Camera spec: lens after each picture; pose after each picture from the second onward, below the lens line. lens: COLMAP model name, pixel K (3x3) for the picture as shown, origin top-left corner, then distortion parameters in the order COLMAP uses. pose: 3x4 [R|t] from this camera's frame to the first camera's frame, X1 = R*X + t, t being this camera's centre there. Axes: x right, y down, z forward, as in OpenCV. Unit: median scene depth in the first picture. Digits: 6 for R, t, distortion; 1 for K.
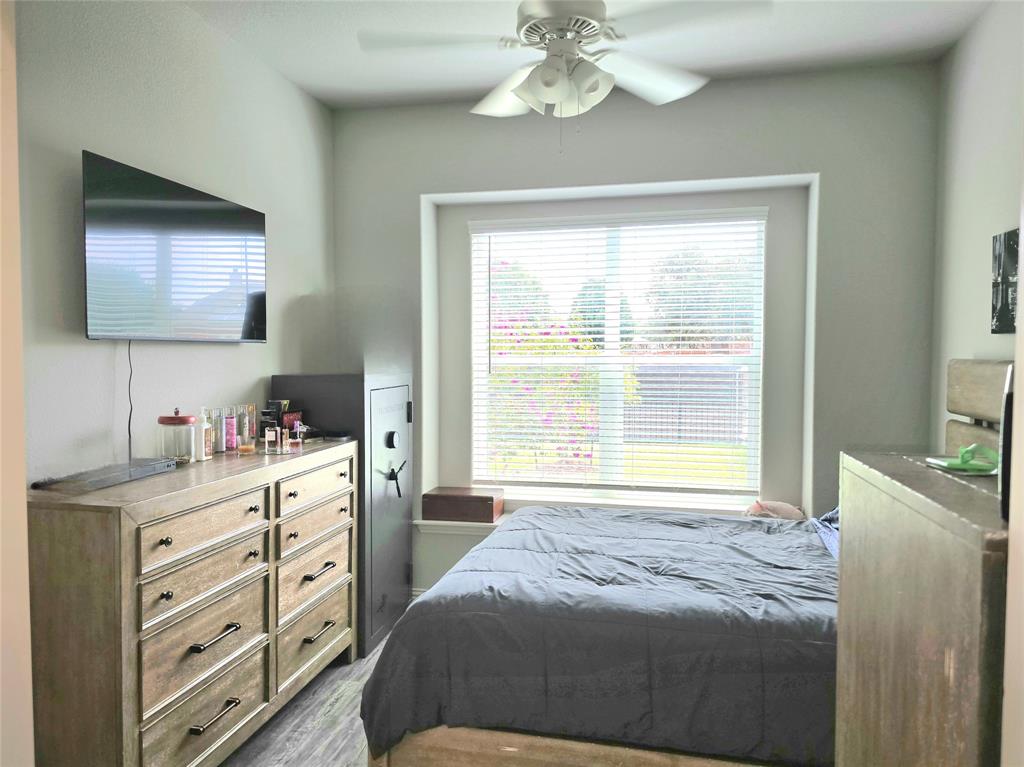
lens RADIAL K [[664.4, 0, 512.0], [0, 664.4, 383.5], [0, 0, 1]] dist [0.076270, -0.059529]
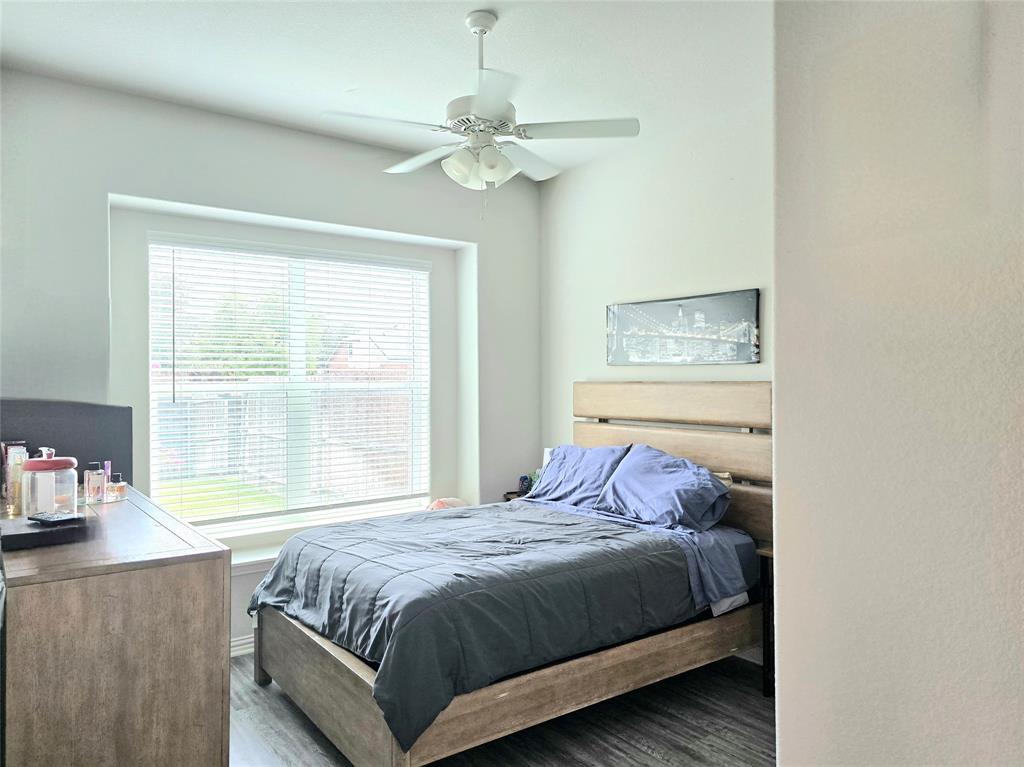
lens RADIAL K [[664.4, 0, 512.0], [0, 664.4, 383.5], [0, 0, 1]] dist [0.076270, -0.059529]
pose [[0.690634, -0.007342, 0.723167, -0.822704], [0.039342, 0.998849, -0.027431, 0.005451], [-0.722134, 0.047395, 0.690128, 0.102996]]
